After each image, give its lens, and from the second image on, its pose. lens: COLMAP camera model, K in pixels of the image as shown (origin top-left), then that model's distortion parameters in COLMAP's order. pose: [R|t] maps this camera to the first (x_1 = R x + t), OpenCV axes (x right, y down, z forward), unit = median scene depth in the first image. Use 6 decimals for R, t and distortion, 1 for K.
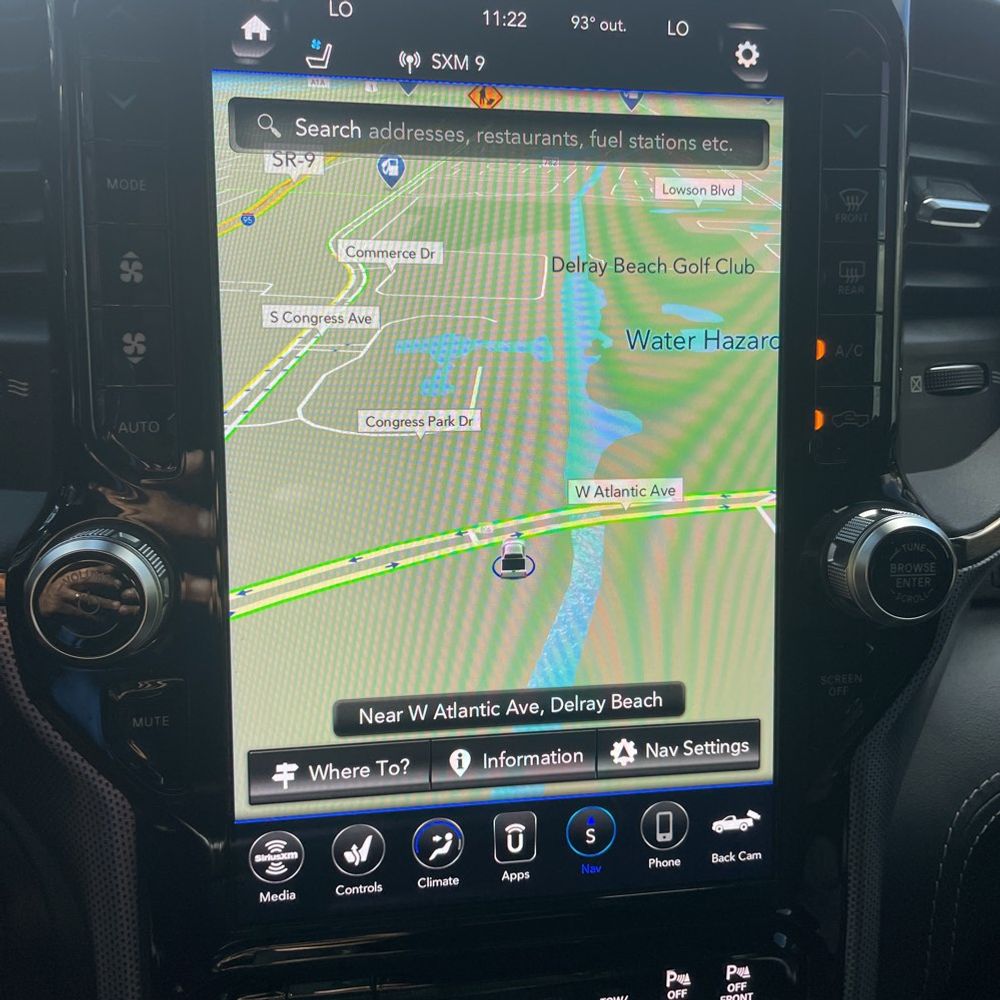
lens RADIAL K [[1013.5, 0, 502.4], [0, 1013.5, 473.3], [0, 0, 1]] dist [0.034959, 0.000000]
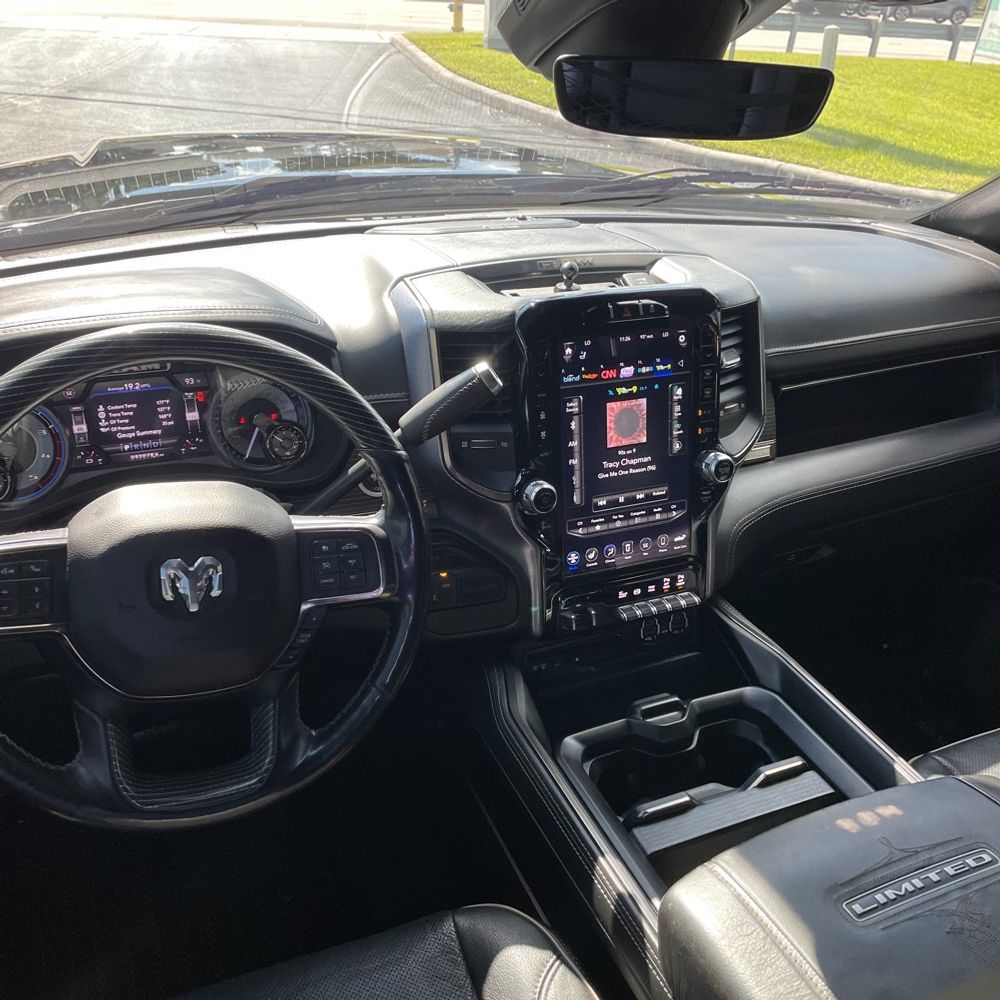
lens RADIAL K [[1013.5, 0, 508.9], [0, 1013.5, 495.6], [0, 0, 1]] dist [0.034959, 0.000000]
pose [[0.968244, -0.101808, 0.228340, -1.279635], [0.054585, 0.977382, 0.204317, -0.638440], [-0.243976, -0.185365, 0.951901, -2.490100]]
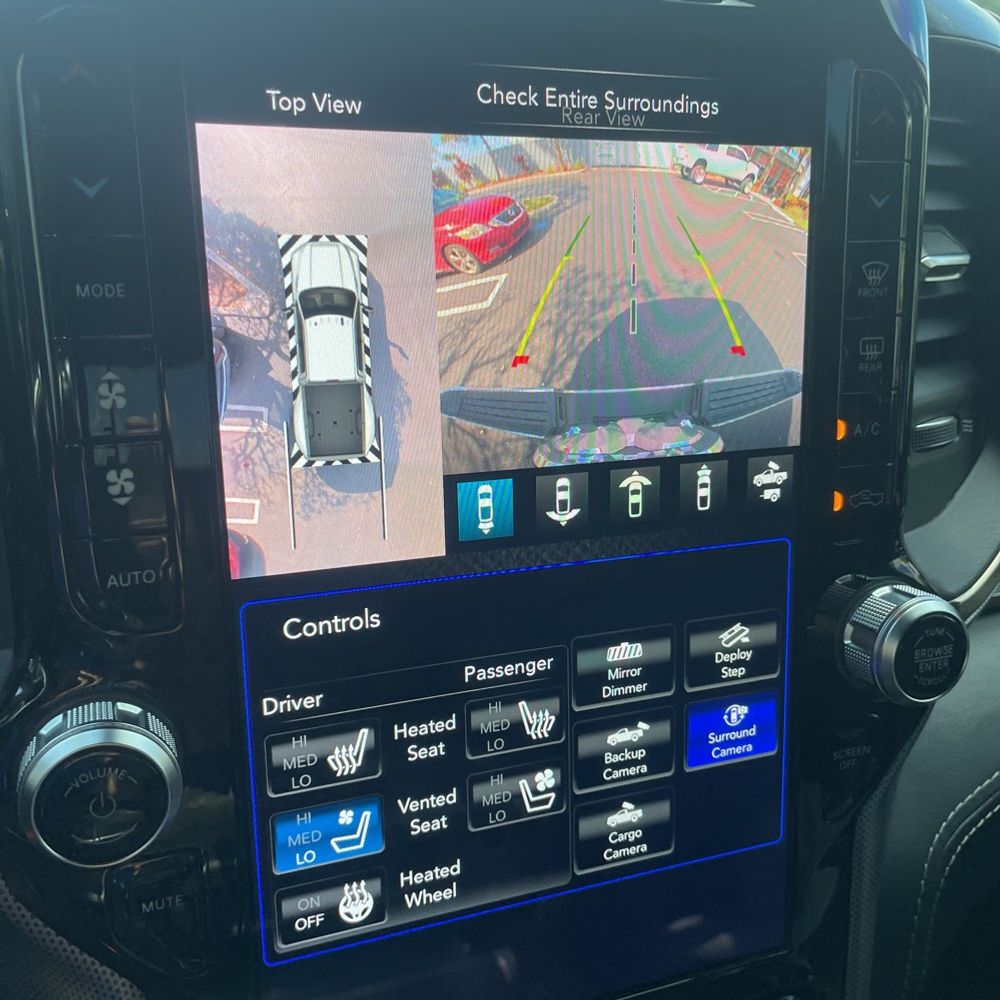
lens RADIAL K [[1013.5, 0, 497.9], [0, 1013.5, 496.2], [0, 0, 1]] dist [0.034959, 0.000000]
pose [[0.981547, -0.049850, 0.184610, -0.192011], [0.029715, 0.993457, 0.110272, -0.178913], [-0.188900, -0.102751, 0.976606, 0.113710]]
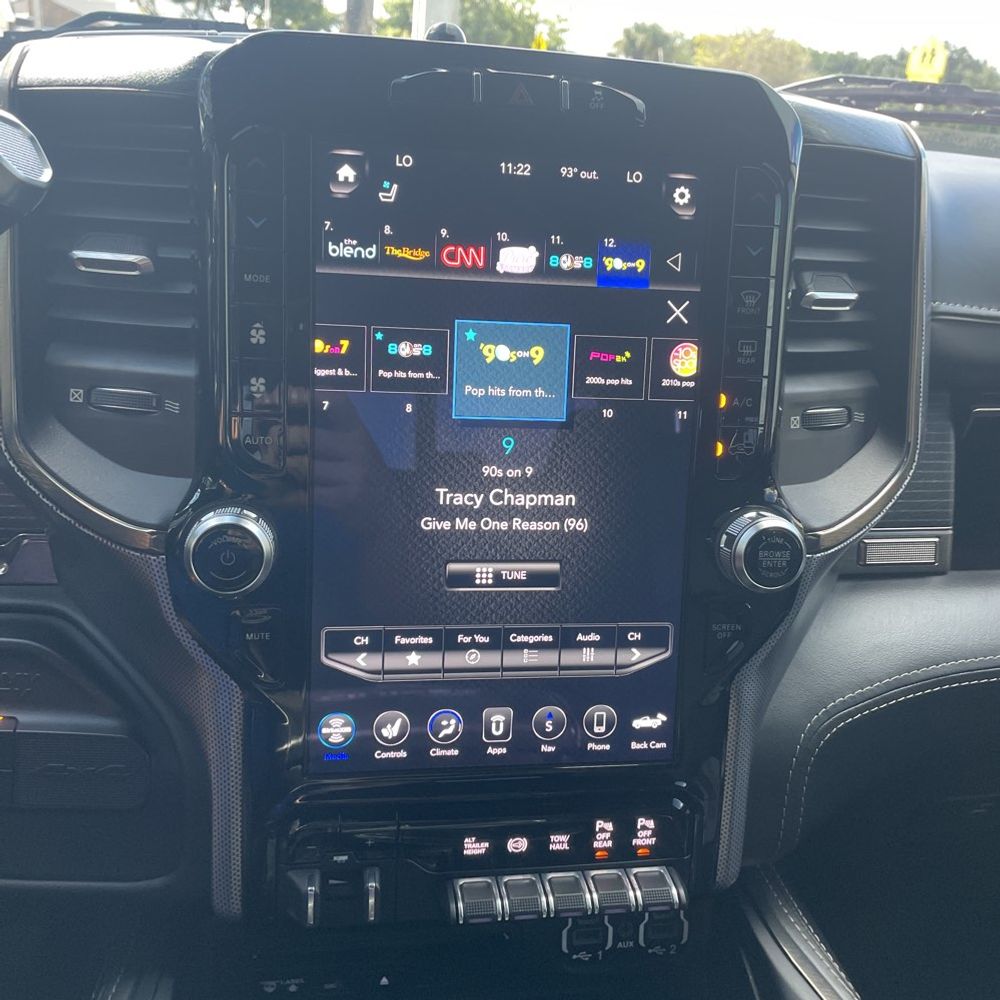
lens RADIAL K [[1013.5, 0, 507.0], [0, 1013.5, 467.5], [0, 0, 1]] dist [0.034959, 0.000000]
pose [[0.998895, 0.043065, 0.018825, -0.017631], [-0.043932, 0.997862, 0.048385, -0.084942], [-0.016701, -0.049158, 0.998651, -0.448635]]
